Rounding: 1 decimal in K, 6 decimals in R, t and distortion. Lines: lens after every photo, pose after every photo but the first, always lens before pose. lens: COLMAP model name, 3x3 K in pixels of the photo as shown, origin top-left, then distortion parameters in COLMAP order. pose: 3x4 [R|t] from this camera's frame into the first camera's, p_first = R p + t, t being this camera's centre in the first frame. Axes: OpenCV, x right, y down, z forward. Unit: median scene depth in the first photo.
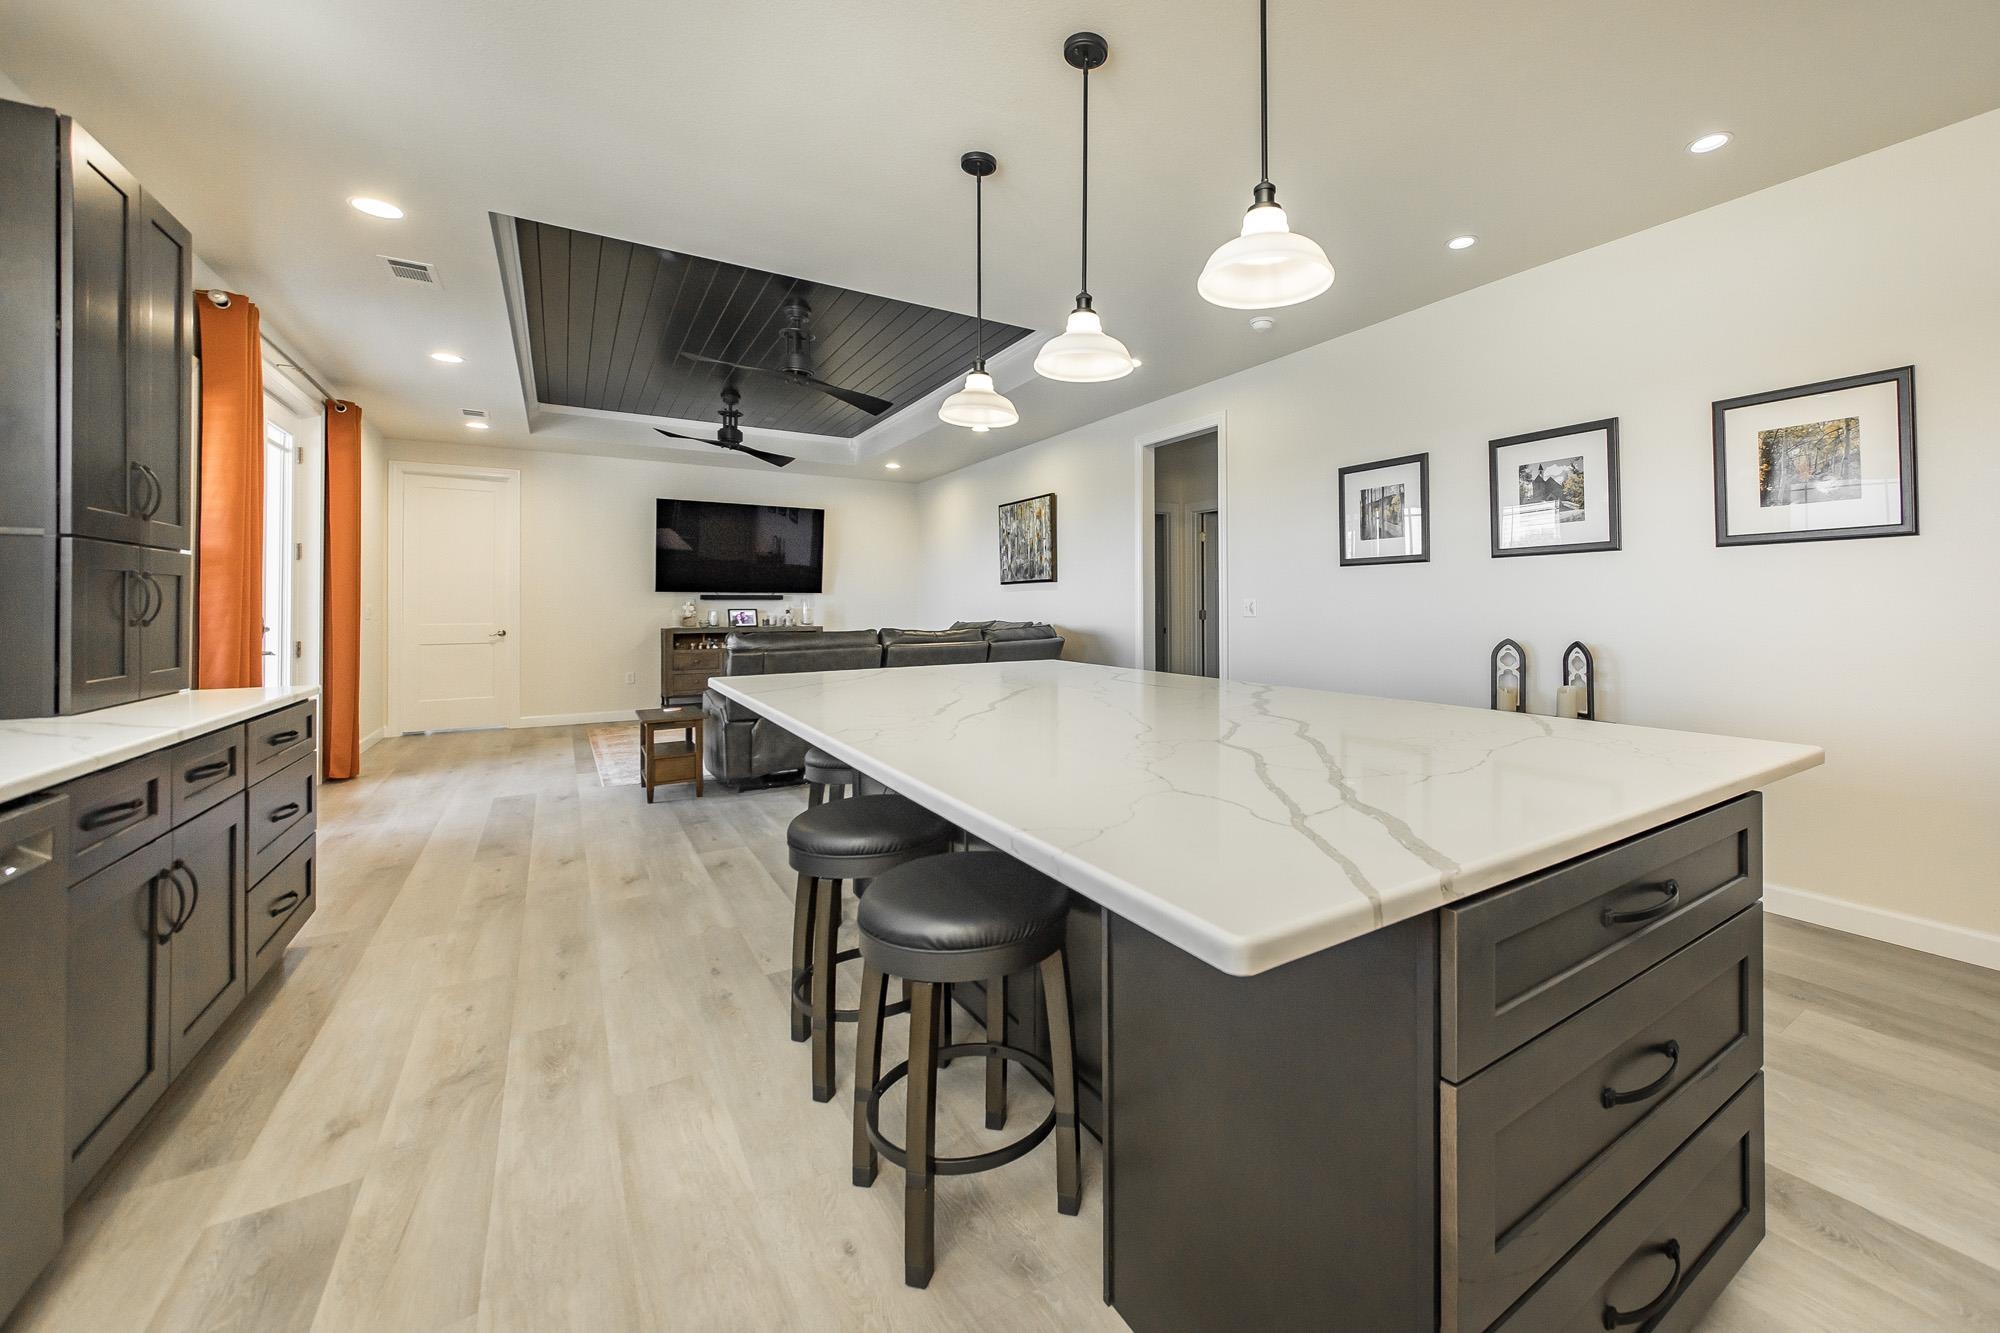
lens RADIAL K [[740.2, 0, 1071.0], [0, 740.2, 610.7], [0, 0, 1]] dist [0.002215, -0.002406]
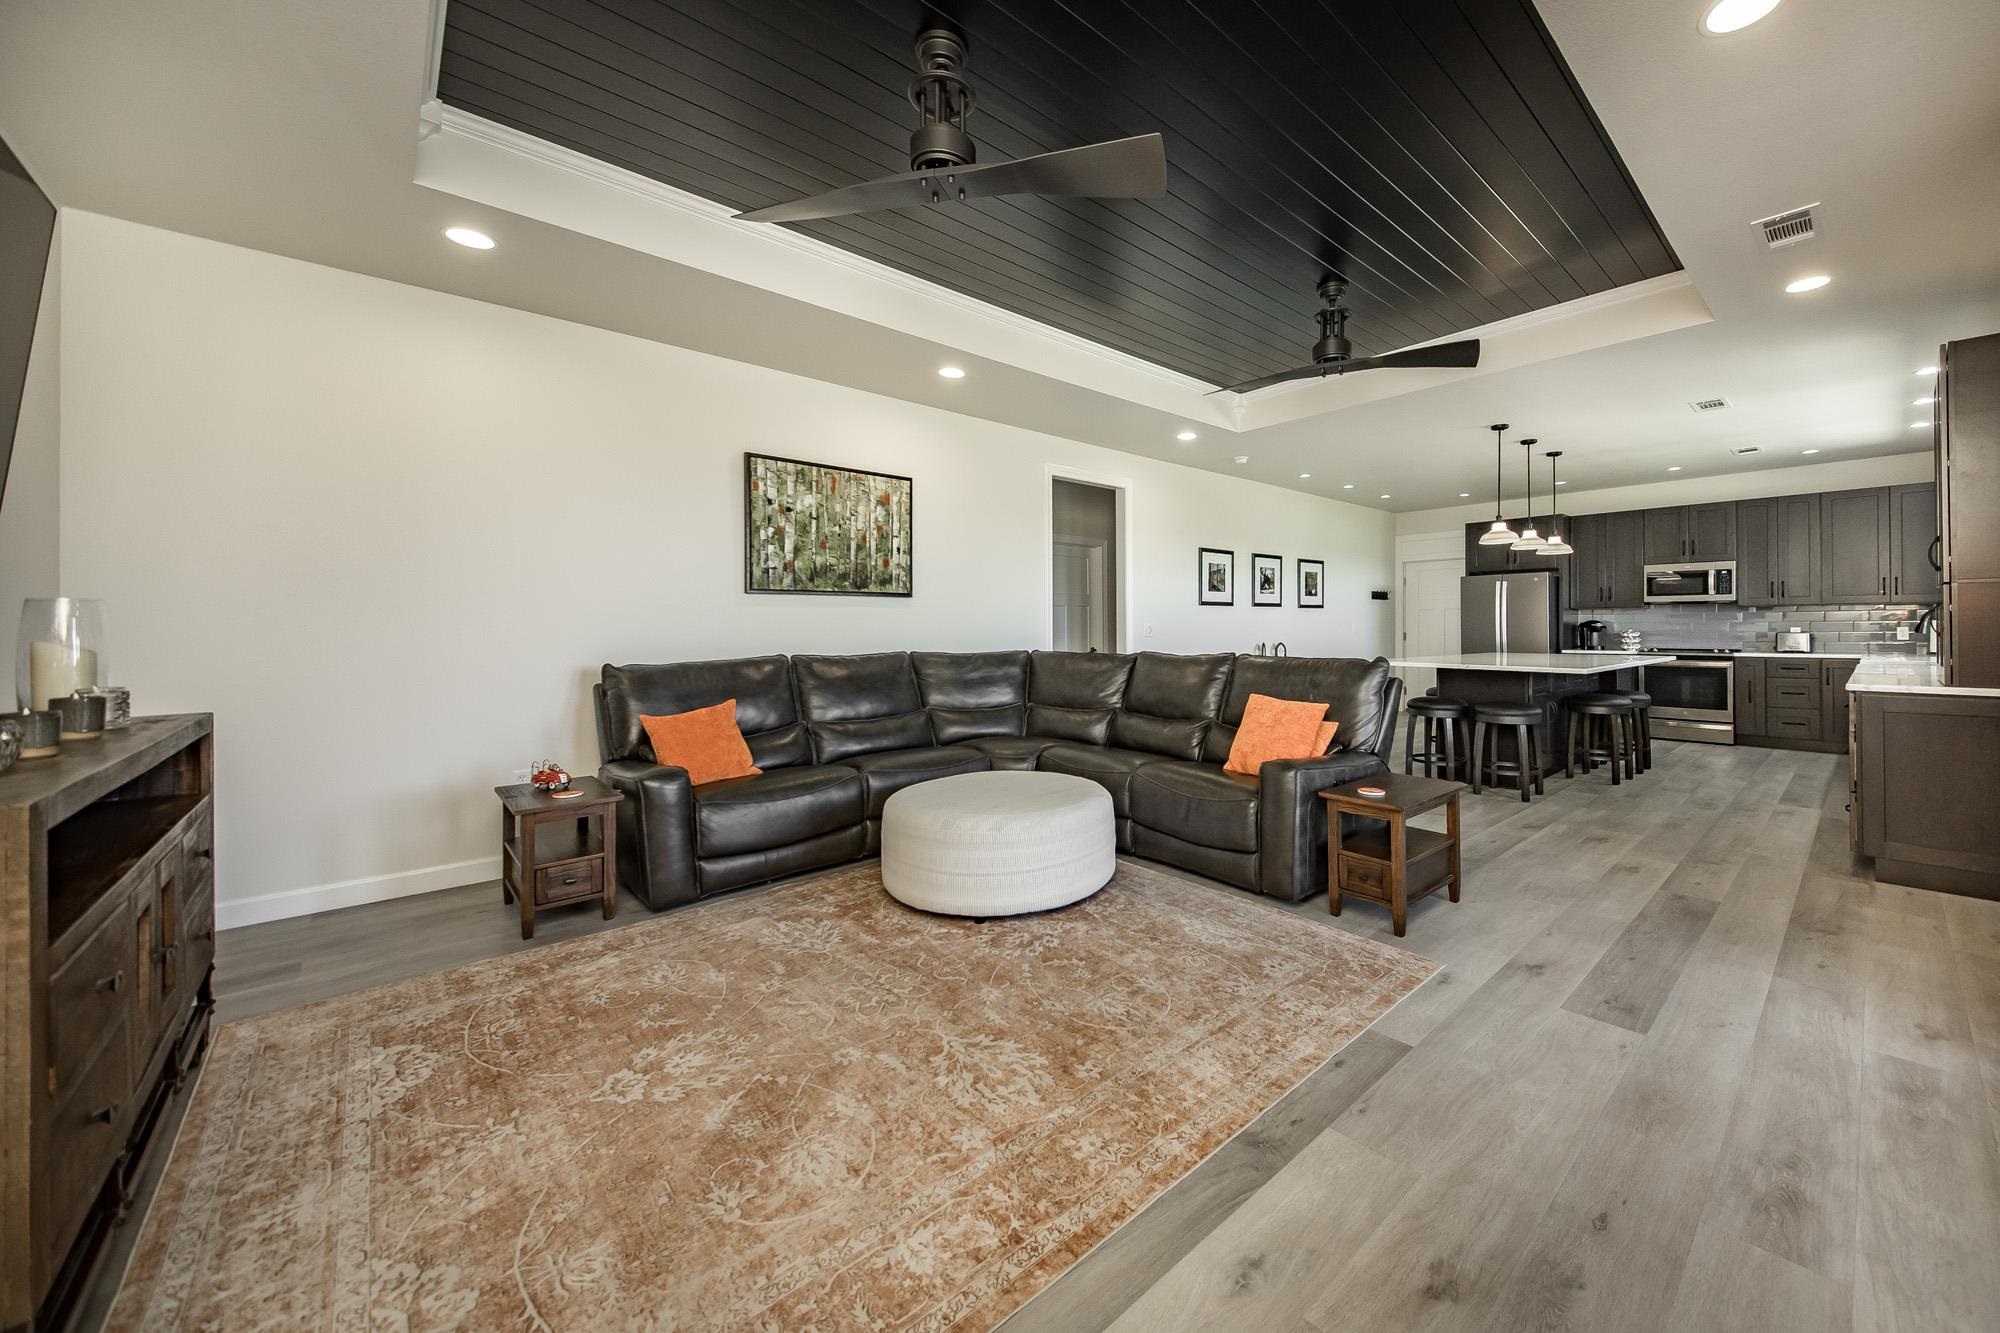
lens RADIAL K [[740.2, 0, 1075.7], [0, 740.2, 626.4], [0, 0, 1]] dist [0.002215, -0.002406]
pose [[-0.139011, 0.006840, 0.990267, -0.785203], [0.011134, 0.999924, -0.005344, -0.003551], [-0.990228, 0.010282, -0.139077, 0.938621]]
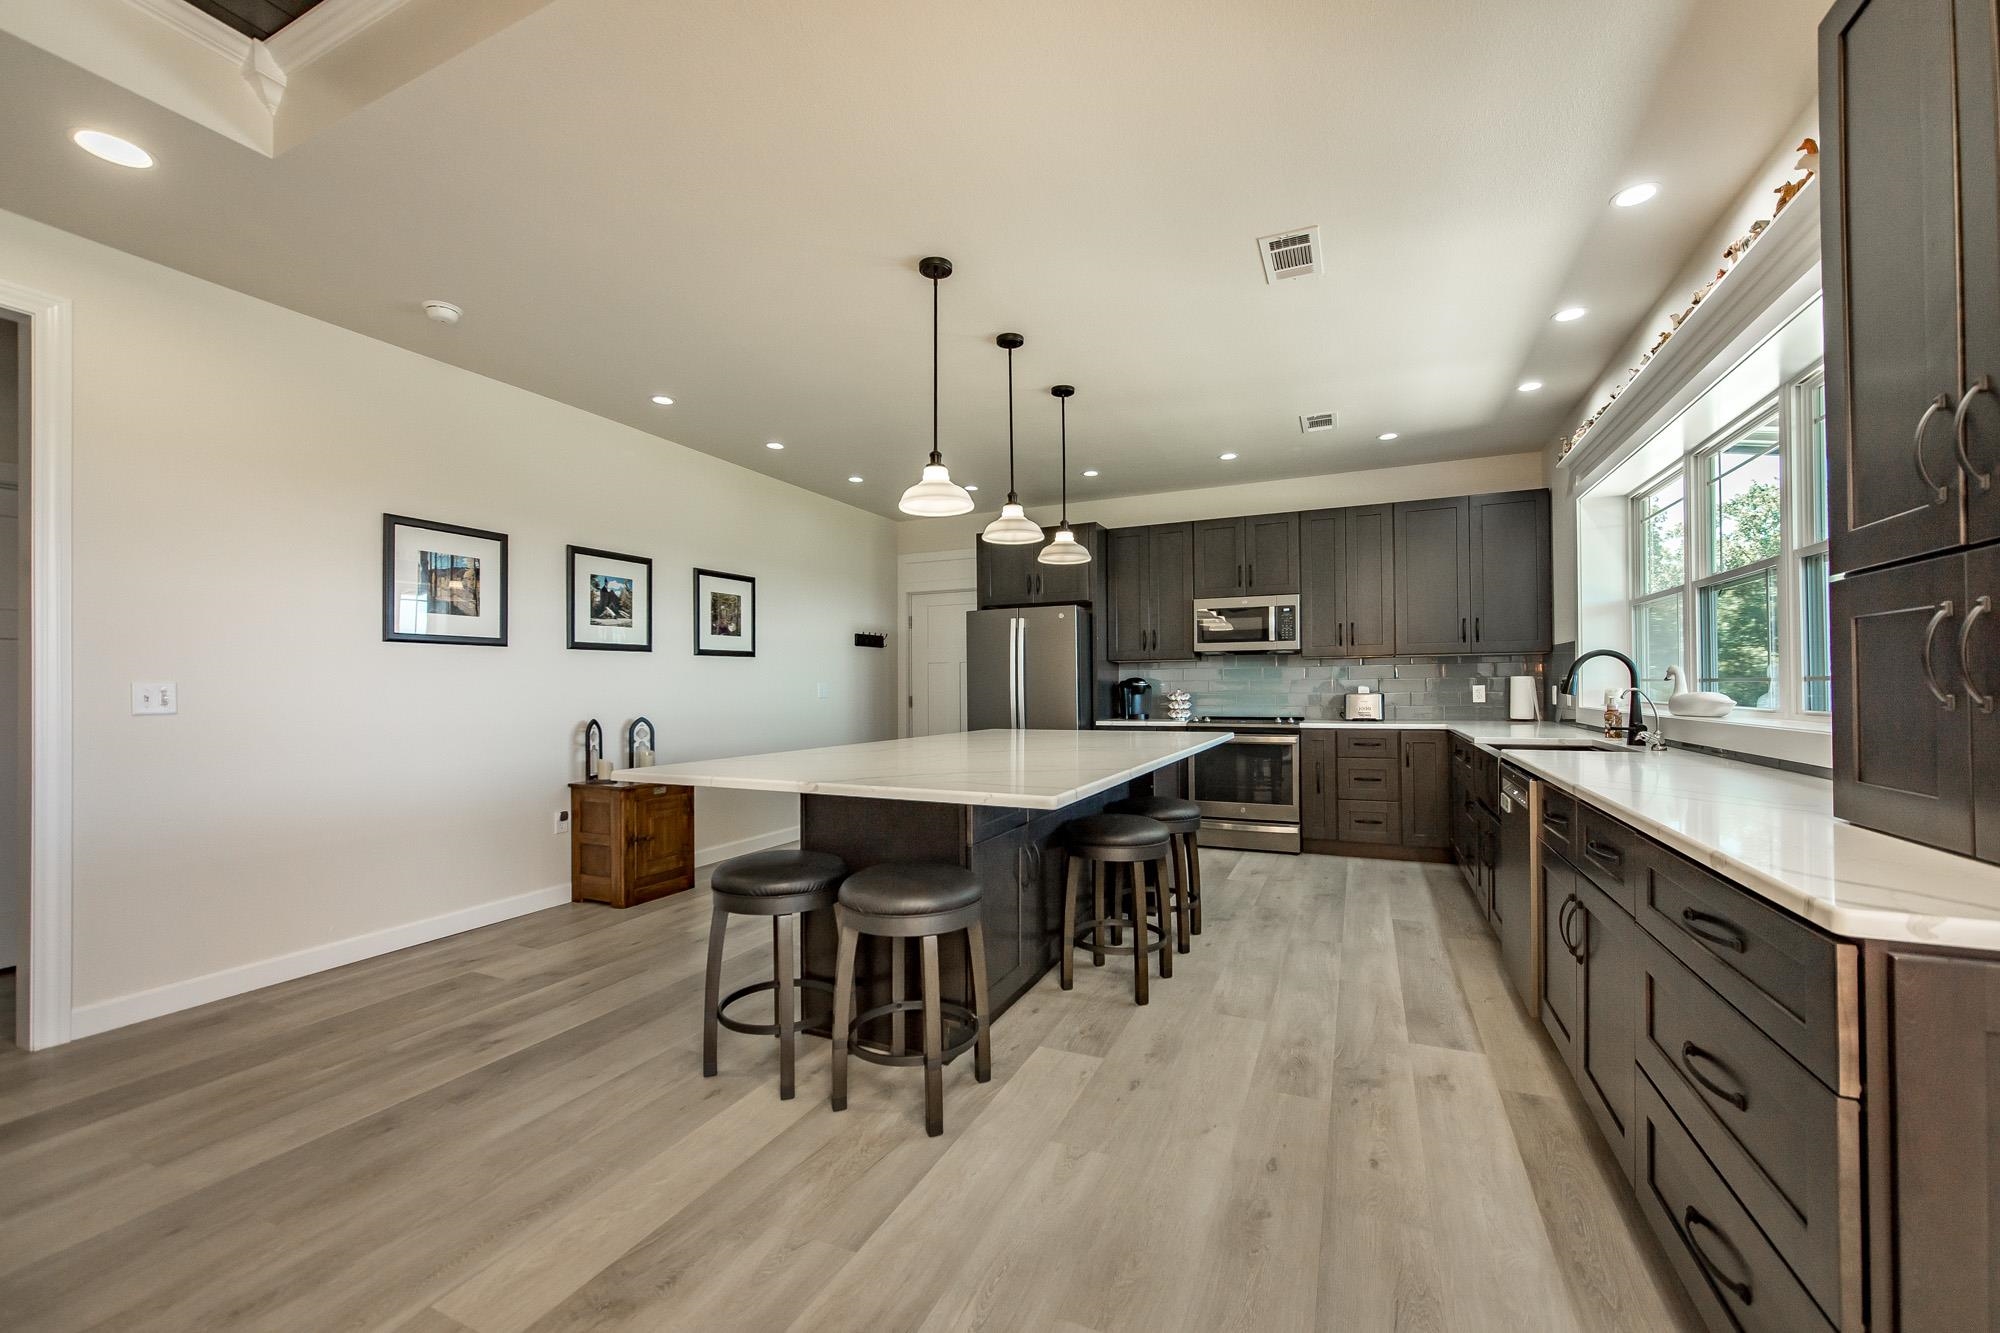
lens RADIAL K [[797.1, 0, 997.6], [0, 797.1, 679.2], [0, 0, 1]] dist [-0.003486, -0.000542]
pose [[-0.512514, 0.018019, 0.858490, -0.403647], [0.015895, 0.999808, -0.011496, -0.000477], [-0.858532, 0.007754, -0.512702, 0.533977]]
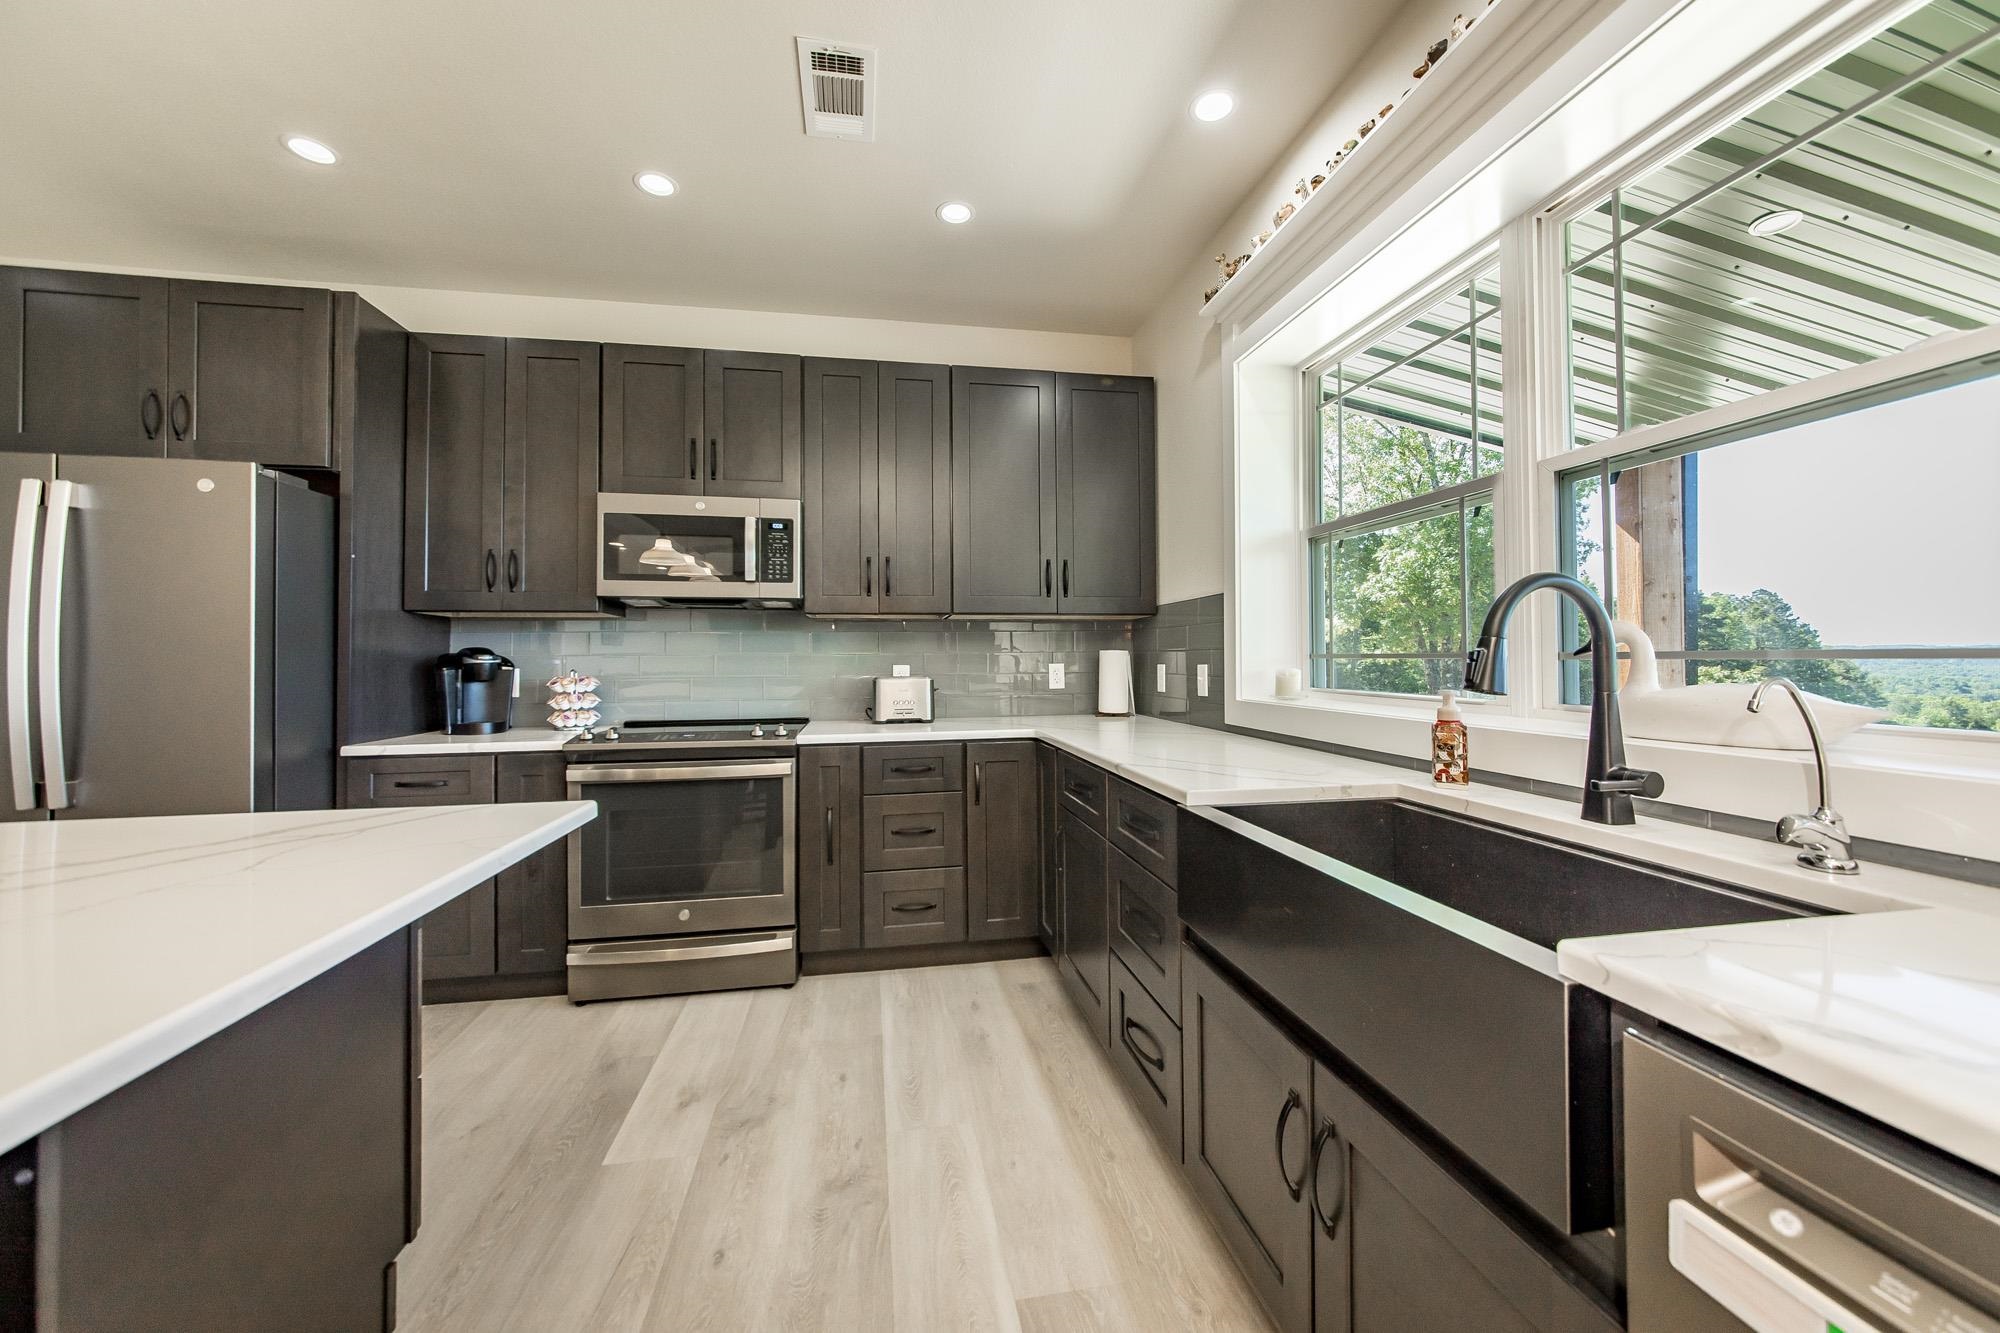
lens RADIAL K [[740.2, 0, 999.7], [0, 740.2, 648.3], [0, 0, 1]] dist [0.002215, -0.002406]
pose [[-0.909160, 0.018287, 0.416045, -0.137884], [0.014464, 0.999819, -0.012339, -0.000421], [-0.416195, -0.005200, -0.909260, 0.182130]]
